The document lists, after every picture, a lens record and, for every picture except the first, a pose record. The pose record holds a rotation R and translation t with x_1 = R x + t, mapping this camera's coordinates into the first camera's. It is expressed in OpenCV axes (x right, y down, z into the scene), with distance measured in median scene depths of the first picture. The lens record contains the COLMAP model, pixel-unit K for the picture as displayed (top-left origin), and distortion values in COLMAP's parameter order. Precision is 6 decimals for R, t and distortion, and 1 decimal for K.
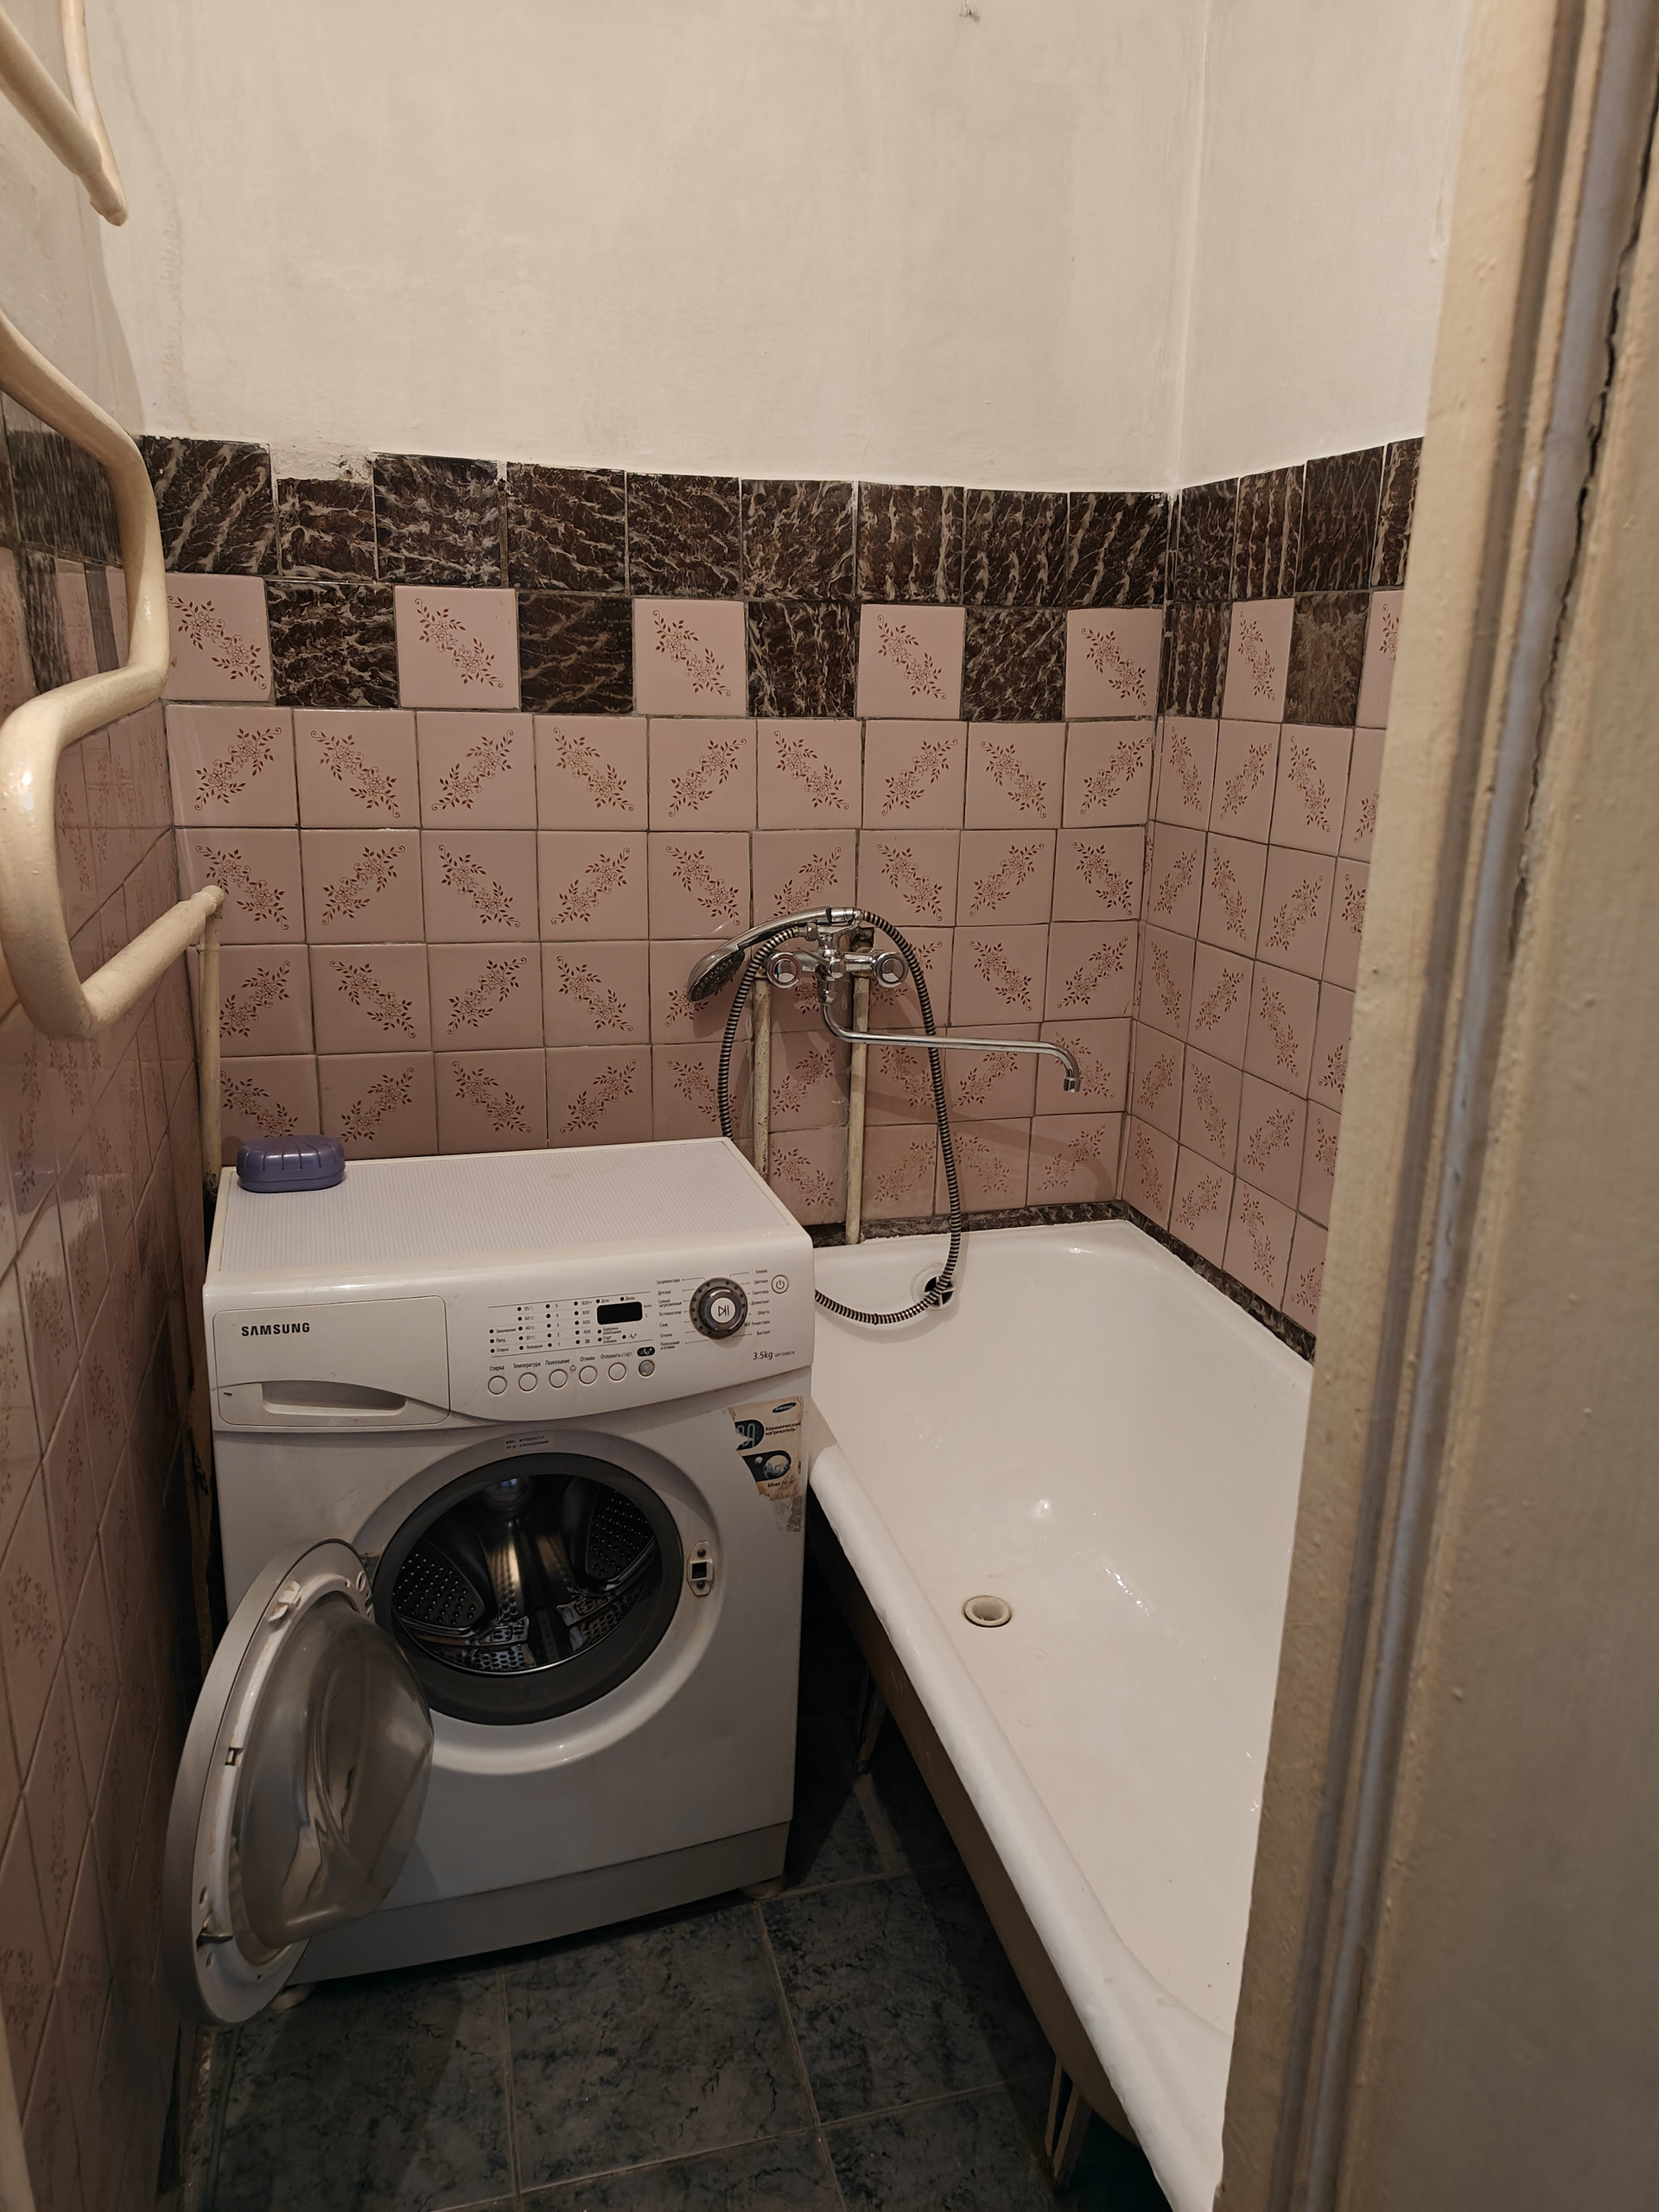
lens RADIAL K [[1535.7, 0, 821.2], [0, 1535.7, 1107.4], [0, 0, 1]] dist [0.017780, -0.002067]
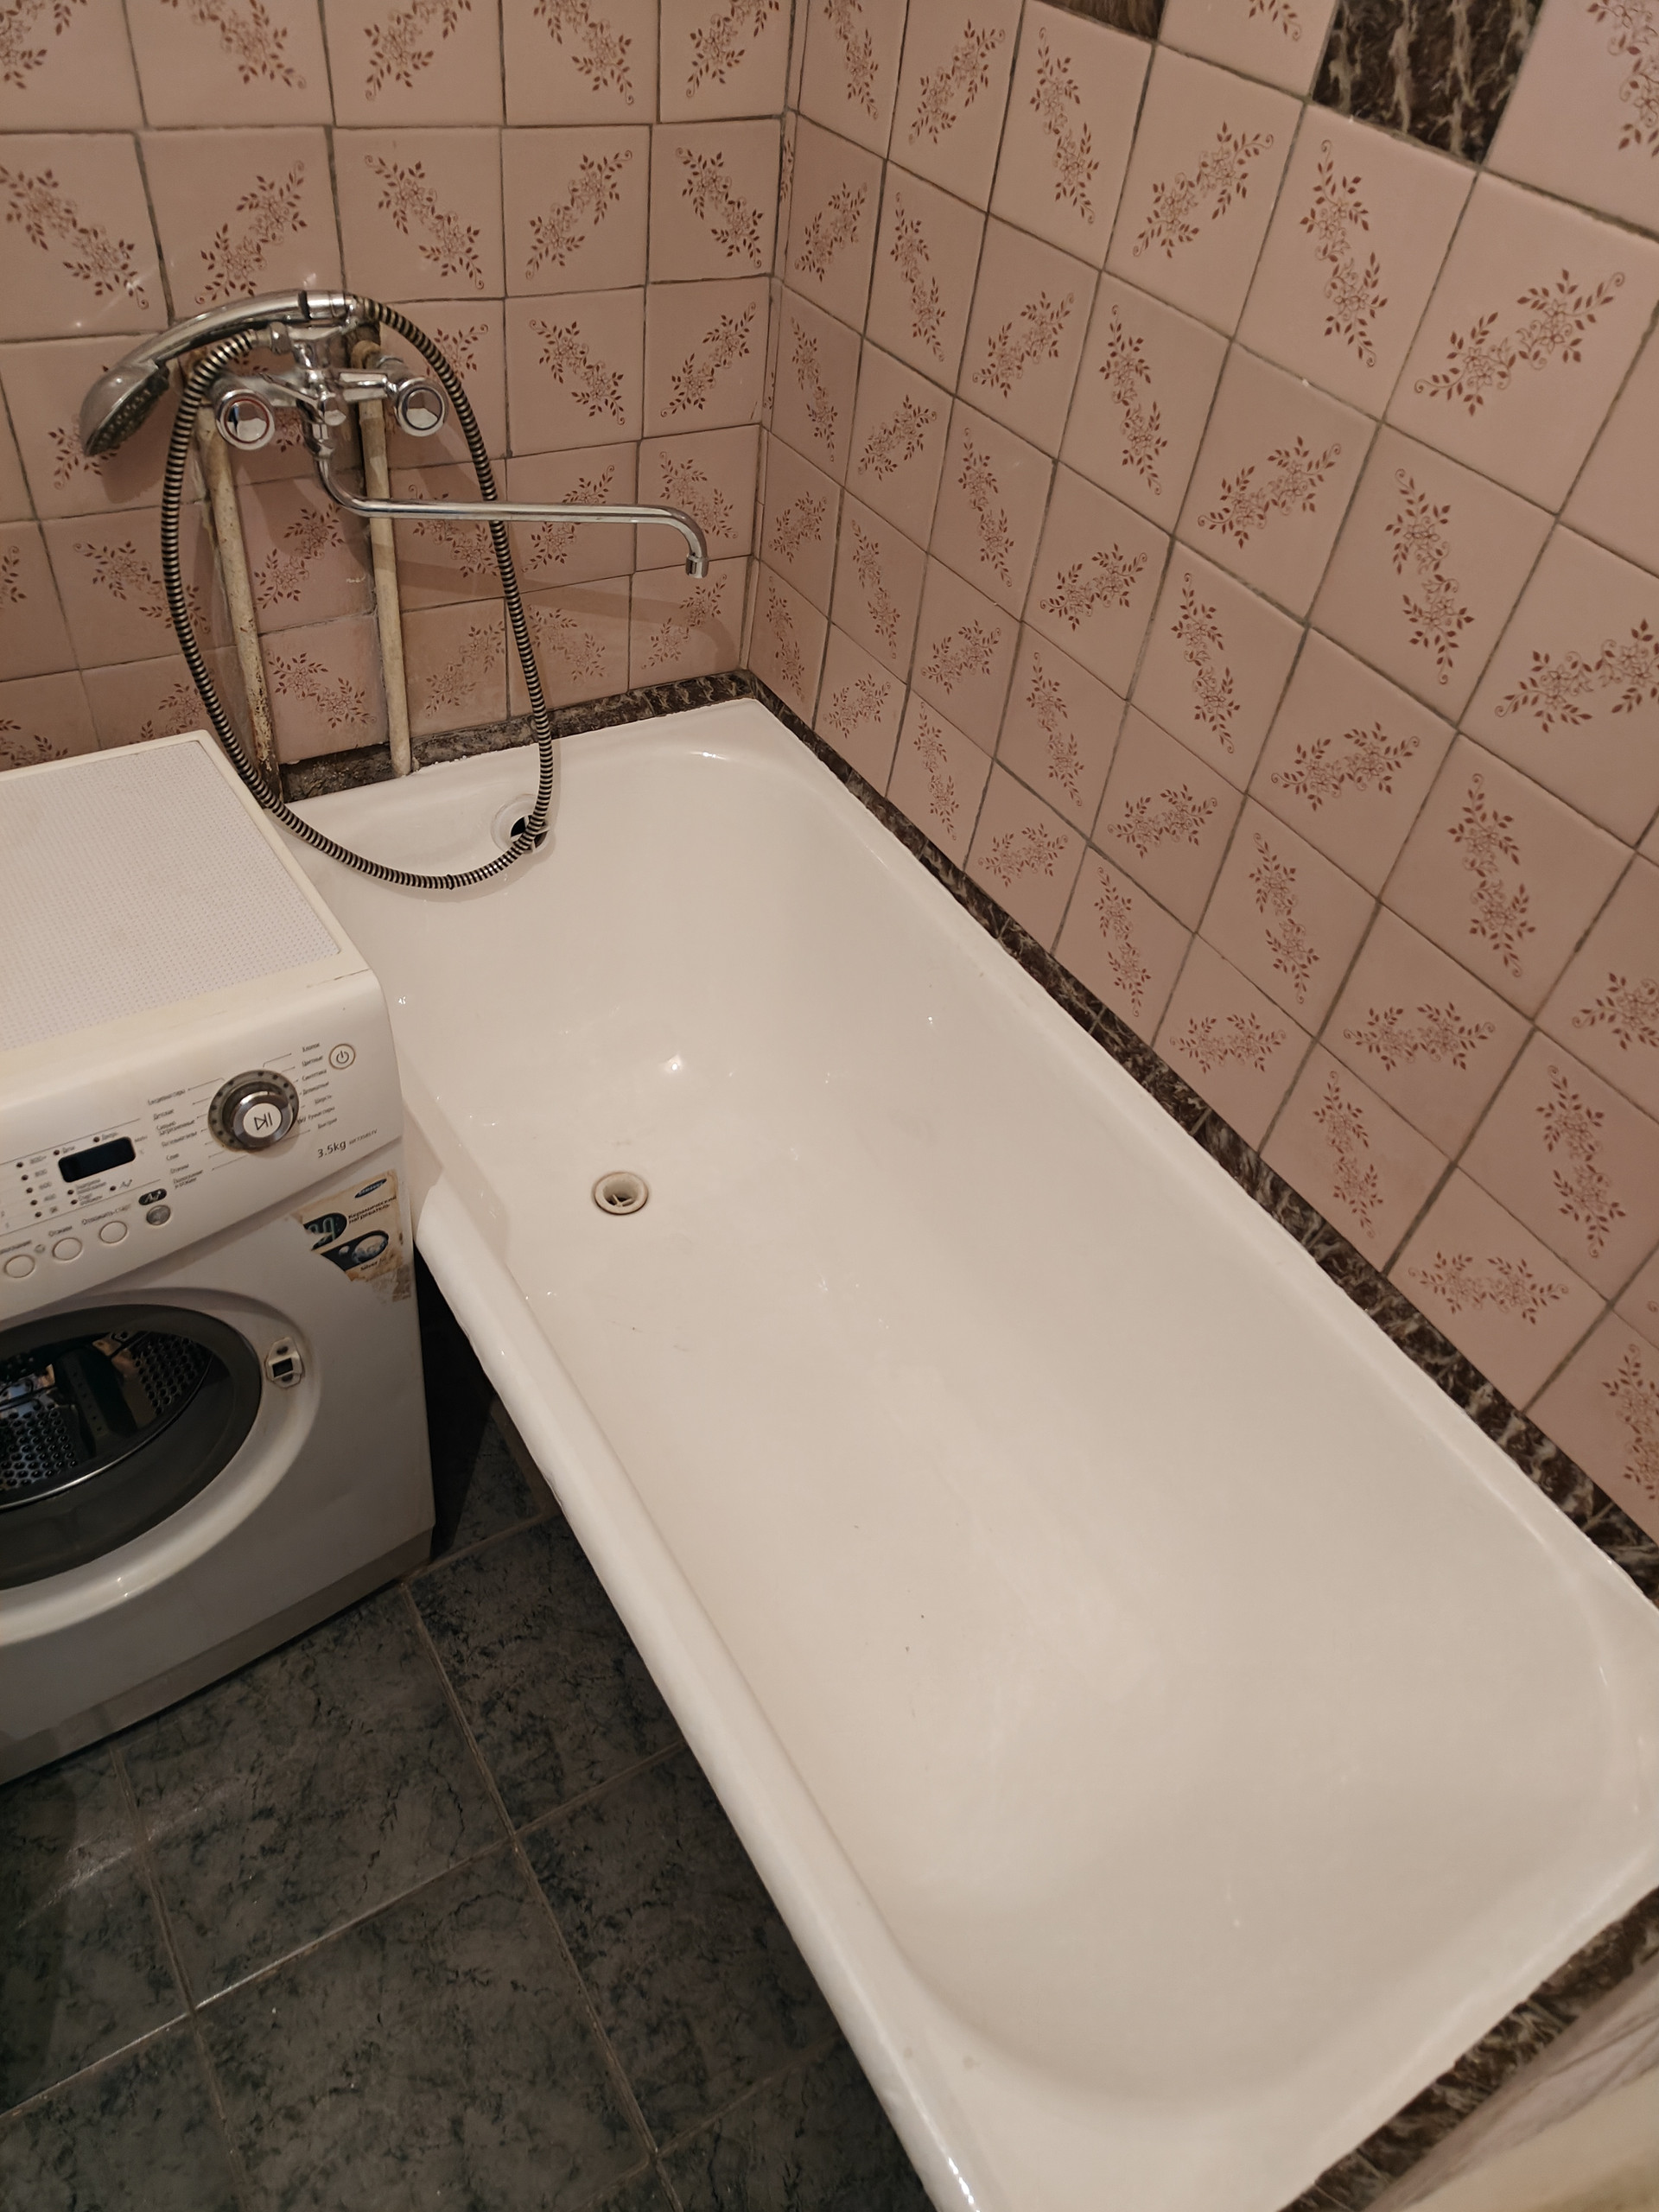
lens RADIAL K [[1535.7, 0, 833.5], [0, 1535.7, 1101.4], [0, 0, 1]] dist [0.017780, -0.002067]
pose [[0.952872, -0.140773, 0.268734, -0.004563], [-0.010447, 0.870070, 0.492818, -0.172248], [-0.303192, -0.472400, 0.827595, 0.303344]]
